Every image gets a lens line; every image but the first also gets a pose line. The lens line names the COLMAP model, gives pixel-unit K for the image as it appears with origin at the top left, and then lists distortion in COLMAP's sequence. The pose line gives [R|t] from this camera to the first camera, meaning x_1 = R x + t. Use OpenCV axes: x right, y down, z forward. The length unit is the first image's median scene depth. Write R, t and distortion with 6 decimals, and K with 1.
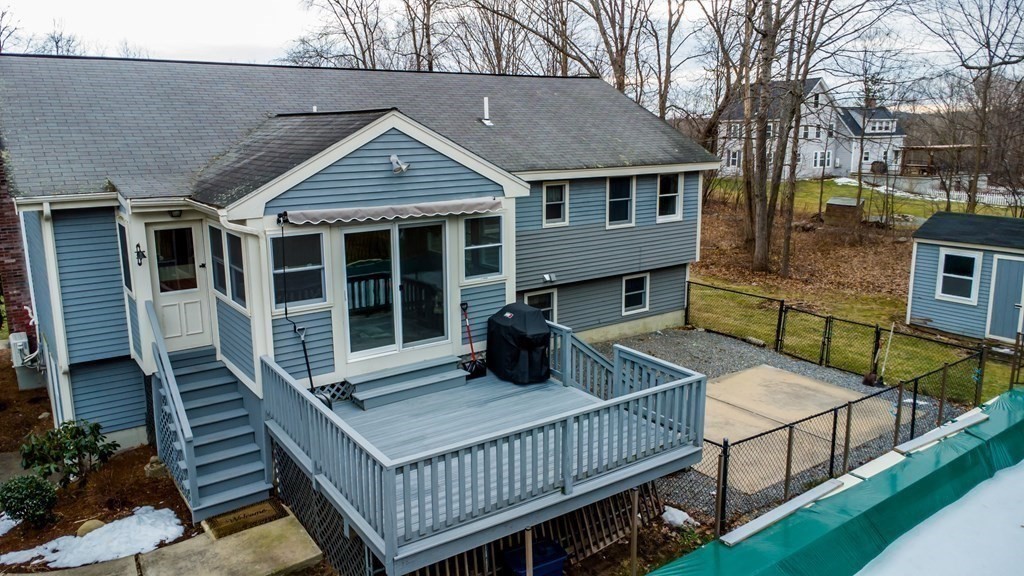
lens RADIAL K [[739.4, 0, 496.7], [0, 739.4, 279.7], [0, 0, 1]] dist [0.011785, 0.002851]
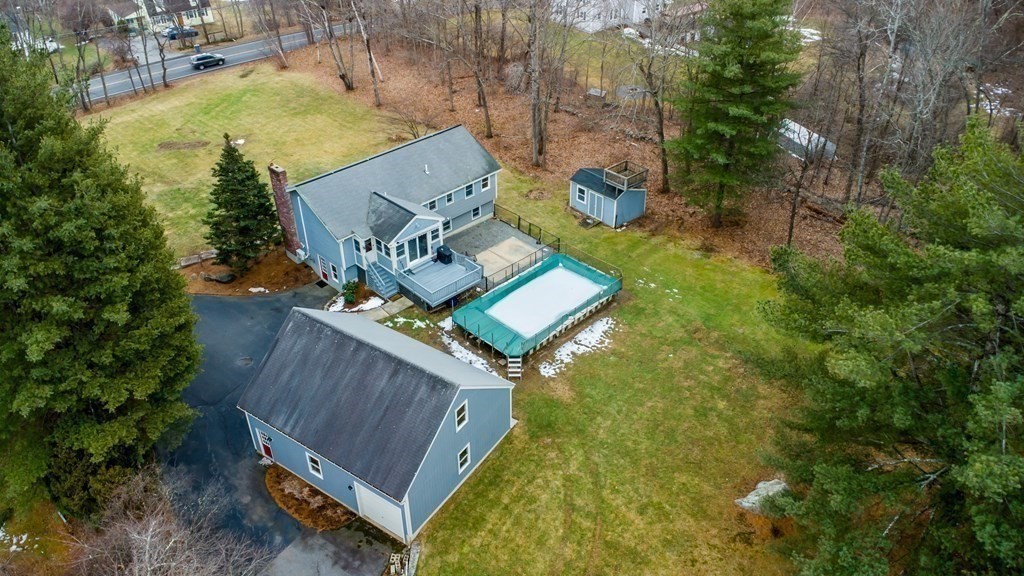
lens RADIAL K [[739.4, 0, 496.7], [0, 739.4, 279.7], [0, 0, 1]] dist [0.011785, 0.002851]
pose [[0.987437, -0.089998, 0.129881, -0.247283], [0.033562, 0.922650, 0.384176, -1.437752], [-0.154409, -0.374991, 0.914079, -3.093918]]
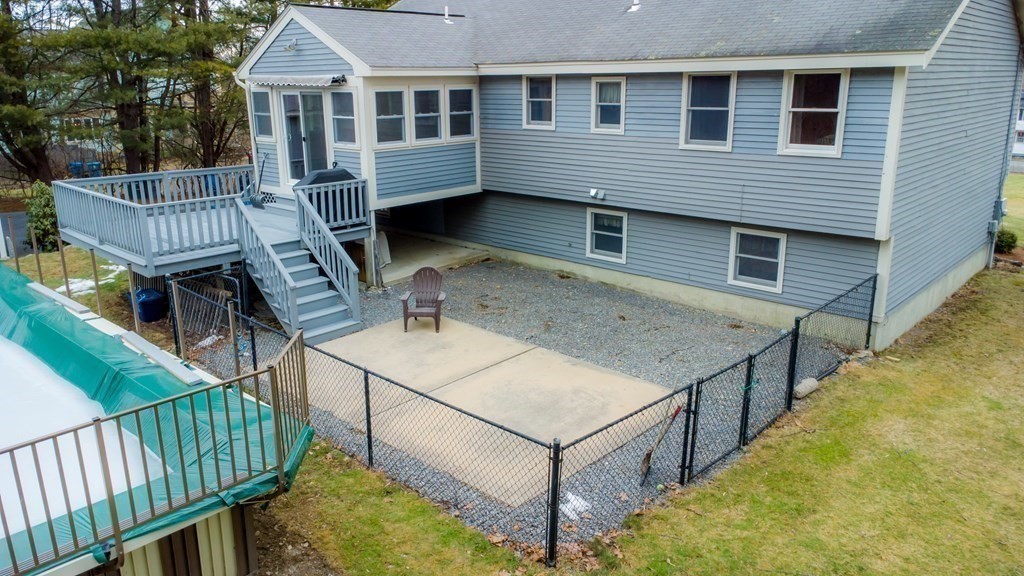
lens RADIAL K [[732.4, 0, 494.2], [0, 732.4, 288.5], [0, 0, 1]] dist [0.003603, -0.000336]
pose [[0.195161, 0.279257, -0.940174, 1.200610], [-0.183740, 0.952045, 0.244642, -0.114787], [0.963406, 0.125003, 0.237113, 0.976826]]
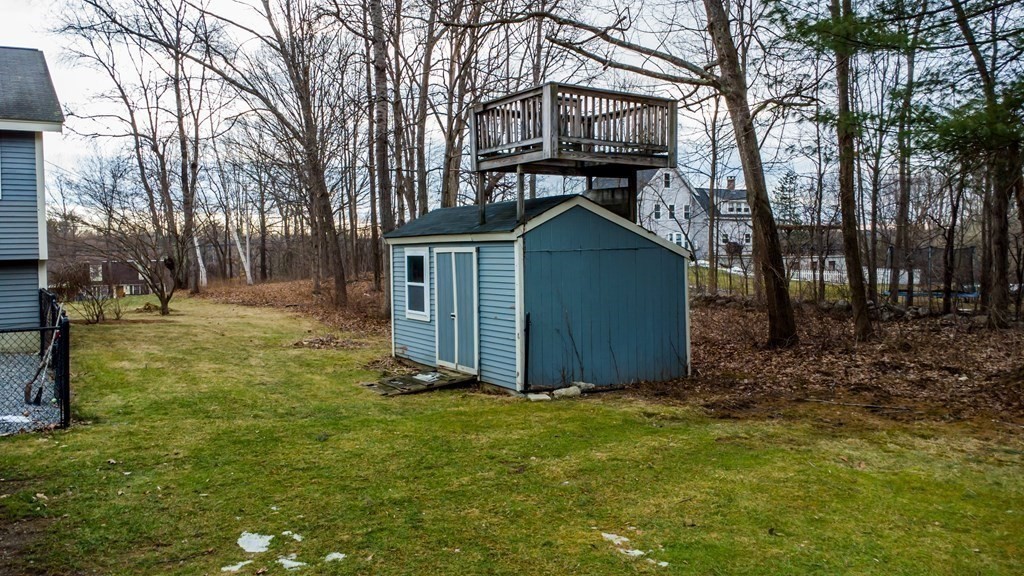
lens RADIAL K [[739.4, 0, 496.7], [0, 739.4, 279.7], [0, 0, 1]] dist [0.011785, 0.002851]
pose [[0.999978, 0.002571, 0.006061, 1.165484], [-0.001615, 0.988275, -0.152676, 0.173696], [-0.006383, 0.152663, 0.988258, 0.454586]]
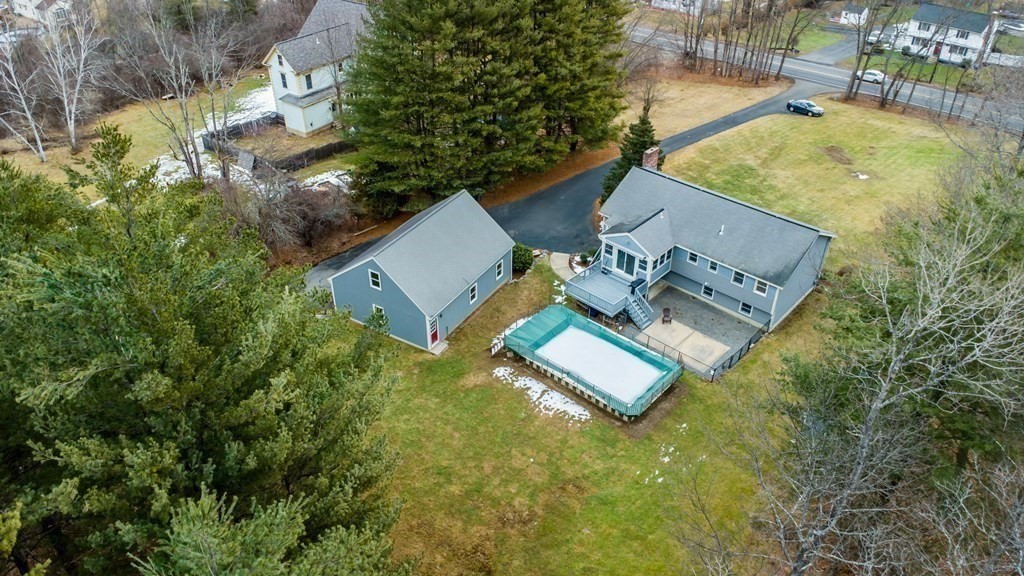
lens RADIAL K [[739.4, 0, 496.7], [0, 739.4, 279.7], [0, 0, 1]] dist [0.011785, 0.002851]
pose [[0.209564, 0.564055, -0.798702, 3.427181], [-0.195906, 0.824498, 0.530871, -2.176994], [0.957968, 0.045219, 0.283287, -1.126362]]
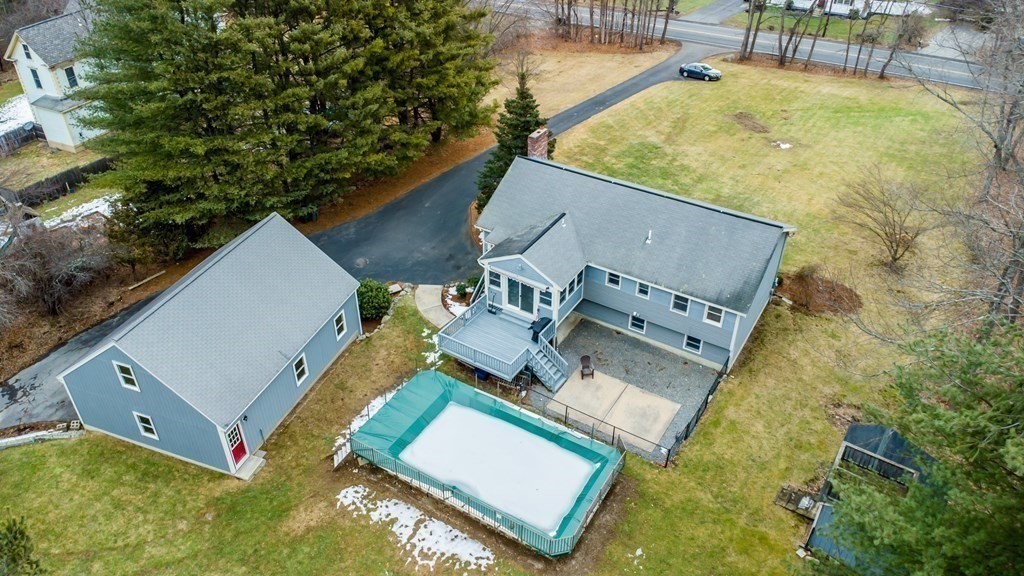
lens RADIAL K [[739.4, 0, 496.7], [0, 739.4, 279.7], [0, 0, 1]] dist [0.011785, 0.002851]
pose [[0.383752, 0.538970, -0.749831, 2.194611], [-0.183881, 0.840340, 0.509919, -1.657672], [0.904943, -0.057803, 0.421589, -0.504998]]
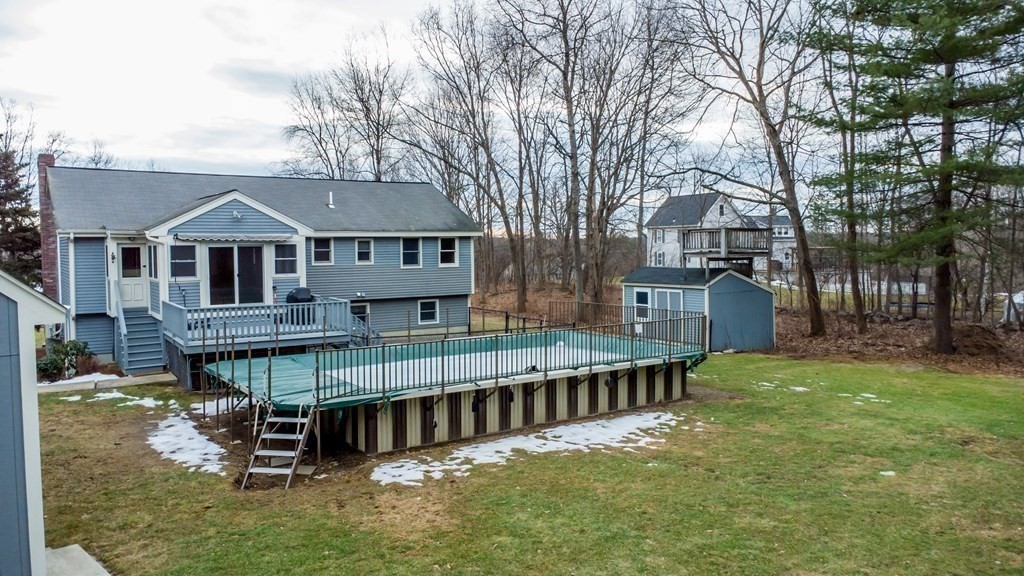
lens RADIAL K [[739.4, 0, 496.7], [0, 739.4, 279.7], [0, 0, 1]] dist [0.011785, 0.002851]
pose [[0.999535, 0.001614, -0.030445, 0.604467], [-0.006311, 0.987924, -0.154808, 0.312284], [0.029827, 0.154928, 0.987475, -0.934800]]
